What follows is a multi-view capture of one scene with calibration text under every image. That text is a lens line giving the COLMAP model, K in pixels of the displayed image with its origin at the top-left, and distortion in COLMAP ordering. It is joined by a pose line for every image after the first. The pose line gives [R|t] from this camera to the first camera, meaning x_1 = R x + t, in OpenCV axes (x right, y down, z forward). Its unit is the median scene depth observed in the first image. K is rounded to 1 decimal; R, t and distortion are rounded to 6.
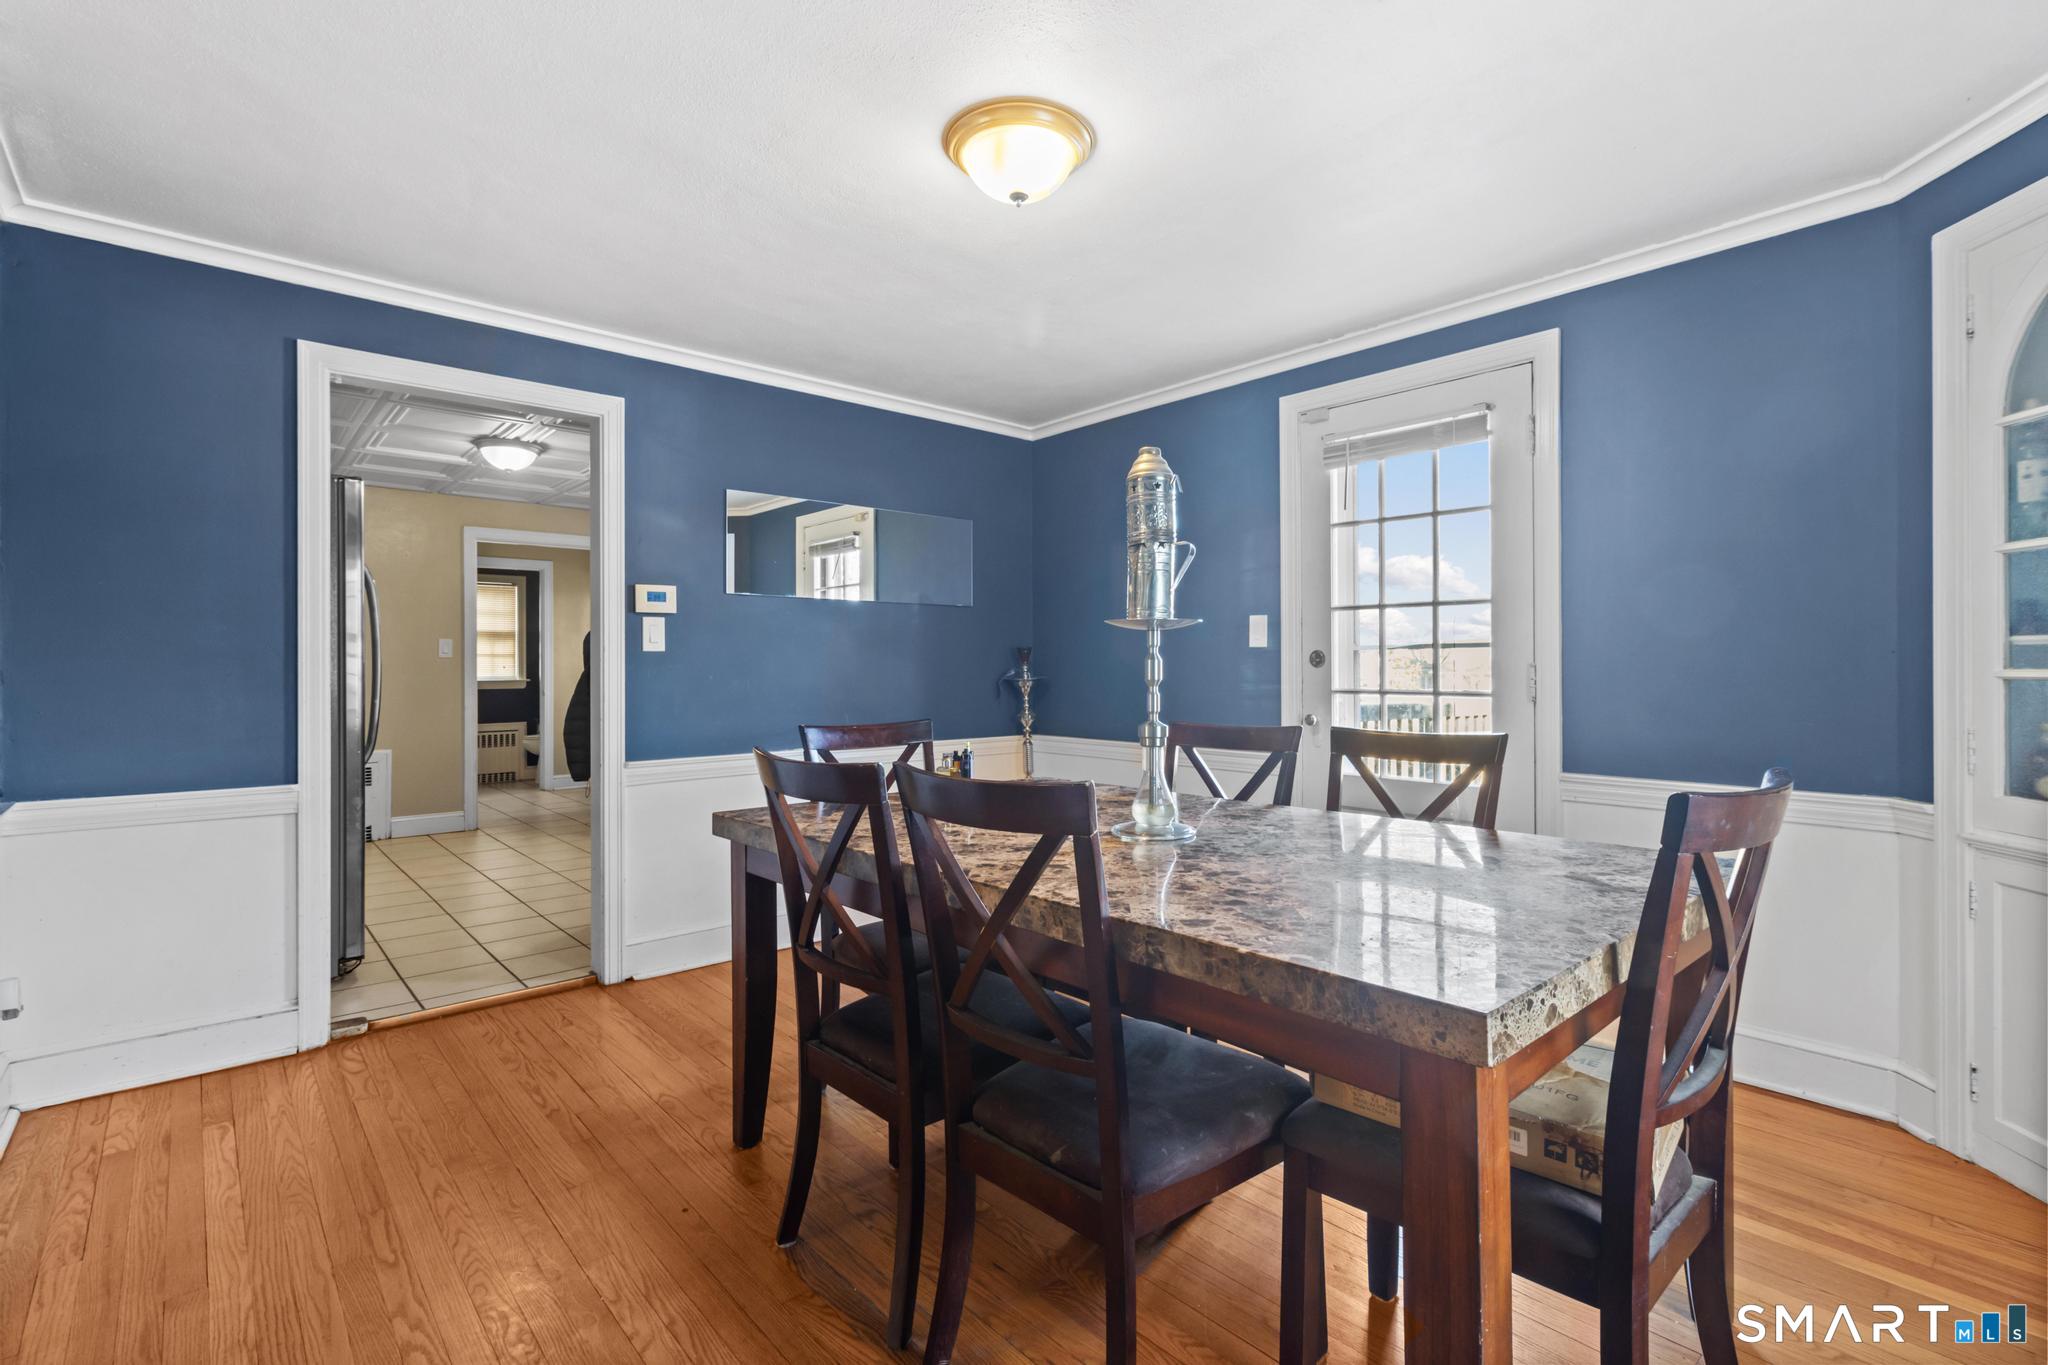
lens RADIAL K [[965.3, 0, 1046.8], [0, 965.3, 661.0], [0, 0, 1]] dist [0.008772, 0.000283]
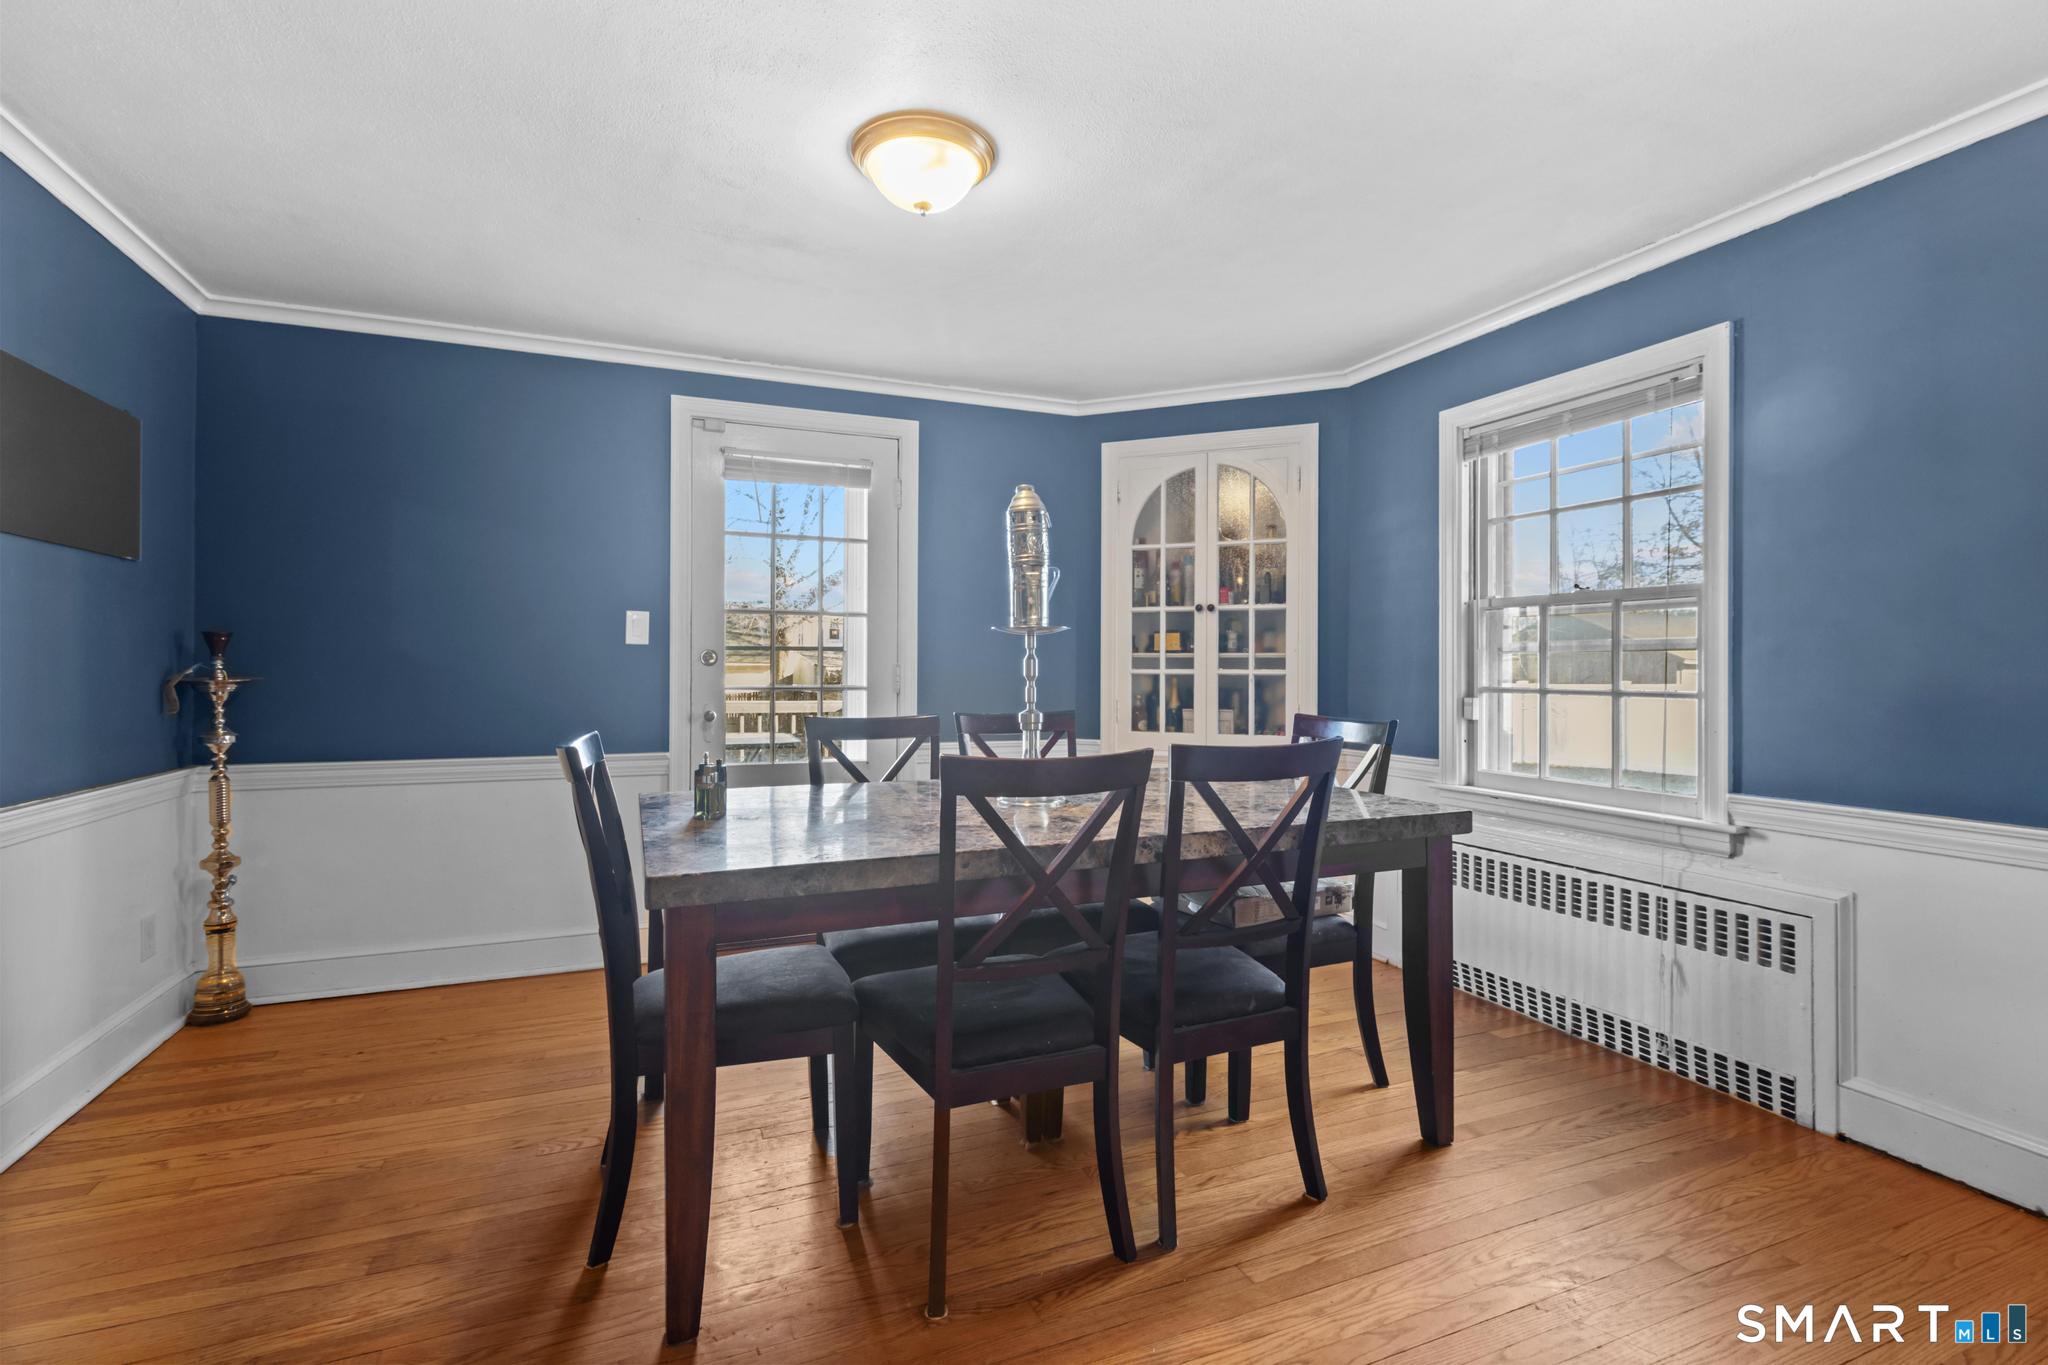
lens RADIAL K [[965.3, 0, 989.6], [0, 965.3, 665.5], [0, 0, 1]] dist [0.008772, 0.000283]
pose [[0.319550, 0.006945, 0.947544, -0.645685], [-0.010828, 0.999935, -0.003677, 0.007342], [-0.947508, -0.009085, 0.319604, 0.399929]]
